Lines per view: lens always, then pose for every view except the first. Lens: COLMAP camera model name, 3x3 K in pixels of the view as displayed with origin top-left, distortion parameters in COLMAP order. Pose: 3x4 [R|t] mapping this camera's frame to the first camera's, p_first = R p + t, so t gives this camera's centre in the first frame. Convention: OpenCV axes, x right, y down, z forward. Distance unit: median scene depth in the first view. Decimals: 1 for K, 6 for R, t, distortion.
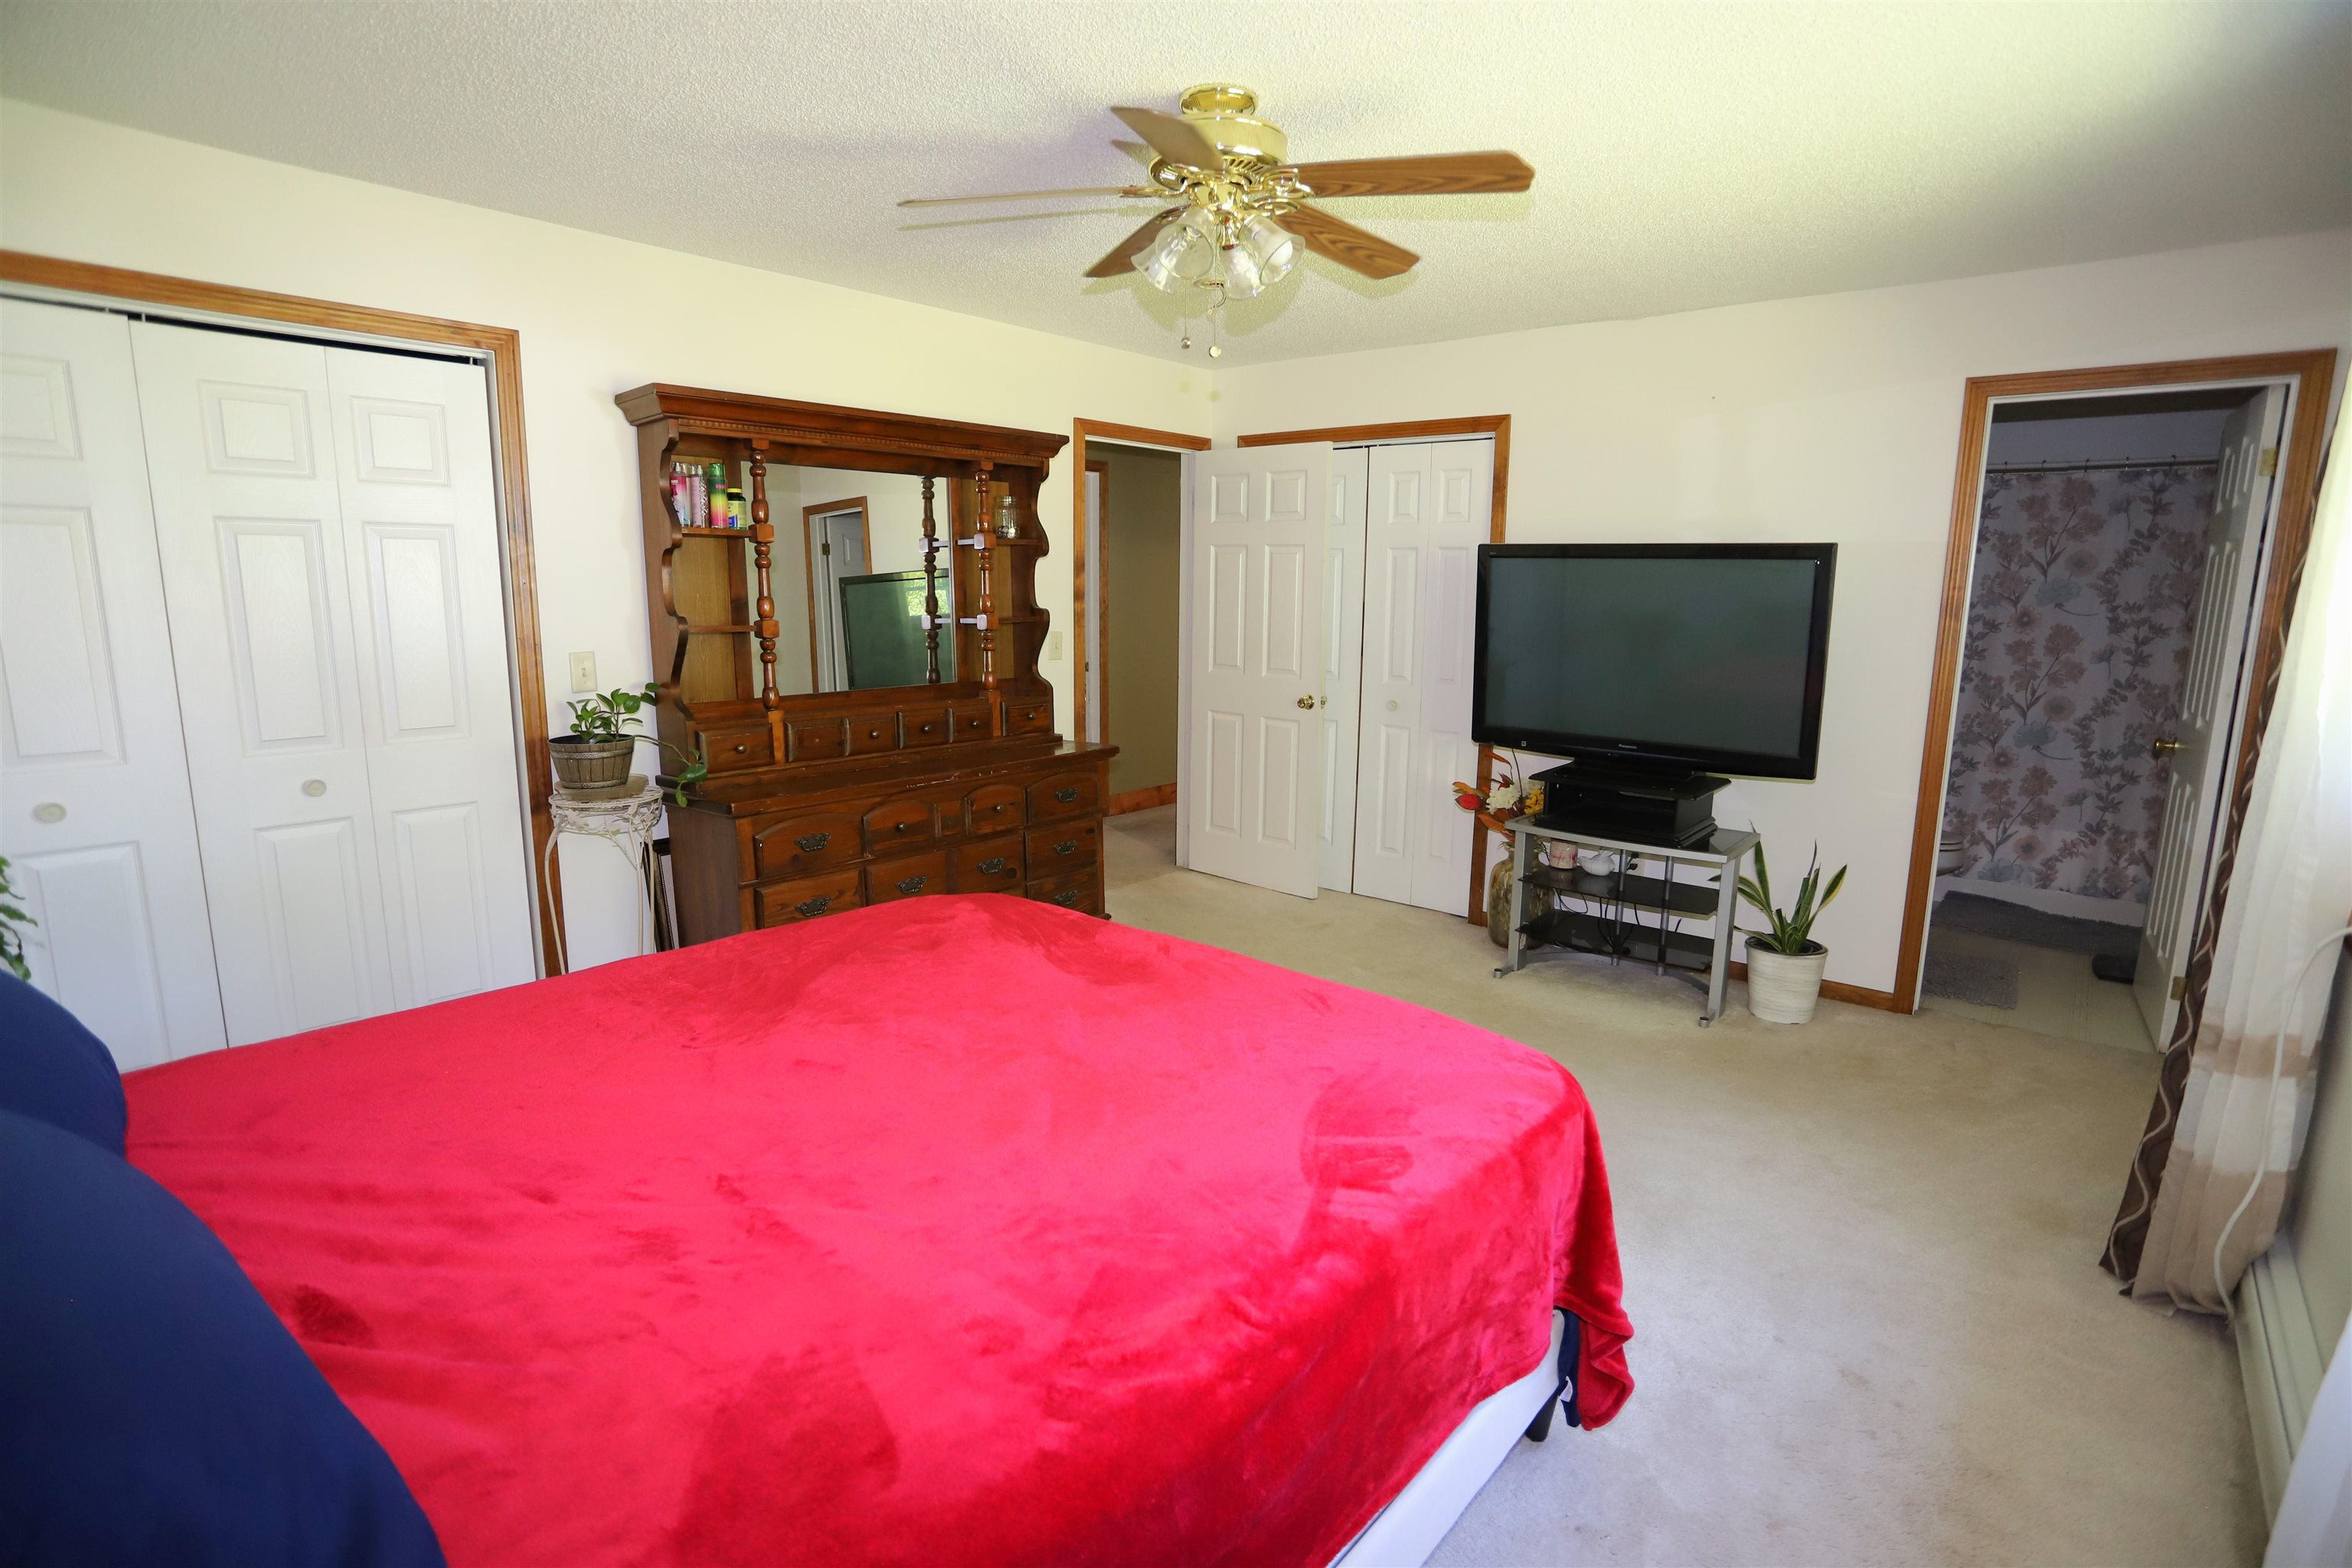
lens RADIAL K [[1150.3, 0, 1163.7], [0, 1150.3, 792.2], [0, 0, 1]] dist [-0.045542, 0.015327]
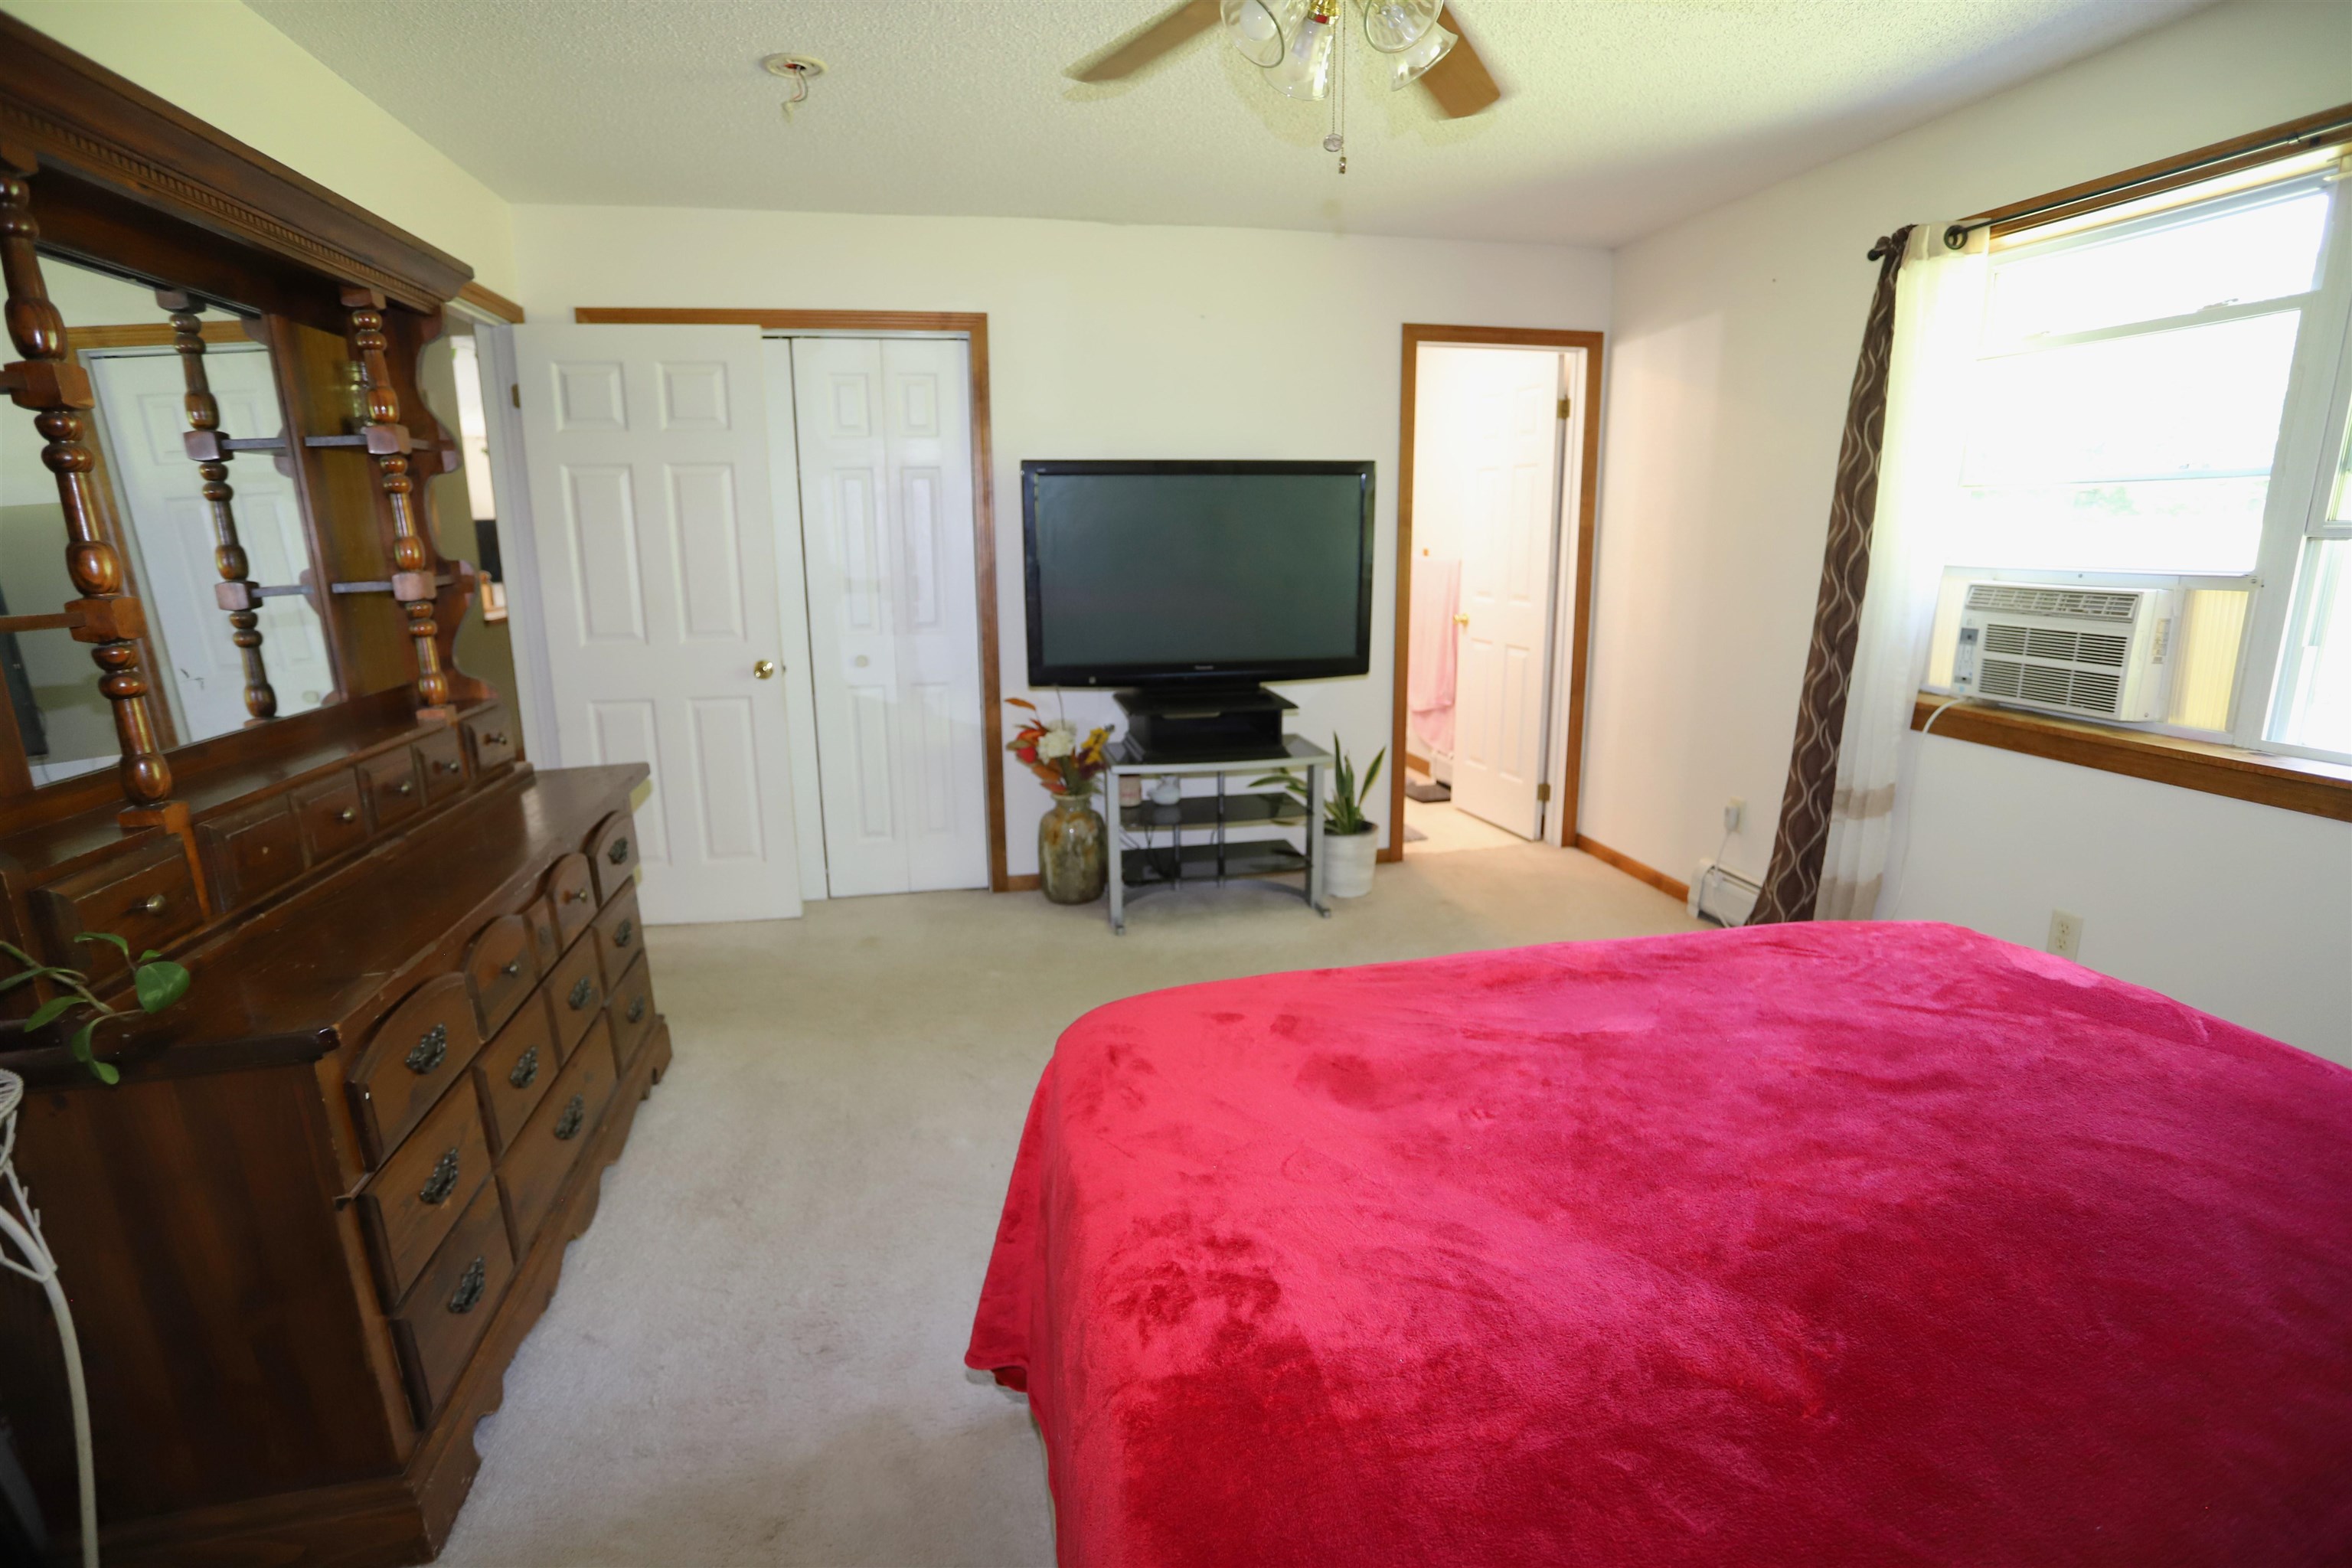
lens RADIAL K [[1150.3, 0, 1182.7], [0, 1150.3, 785.8], [0, 0, 1]] dist [-0.045542, 0.015327]
pose [[0.615396, -0.192343, 0.764390, -0.648202], [0.163692, 0.979813, 0.114765, -0.096384], [-0.771034, 0.054499, 0.634458, 0.652868]]
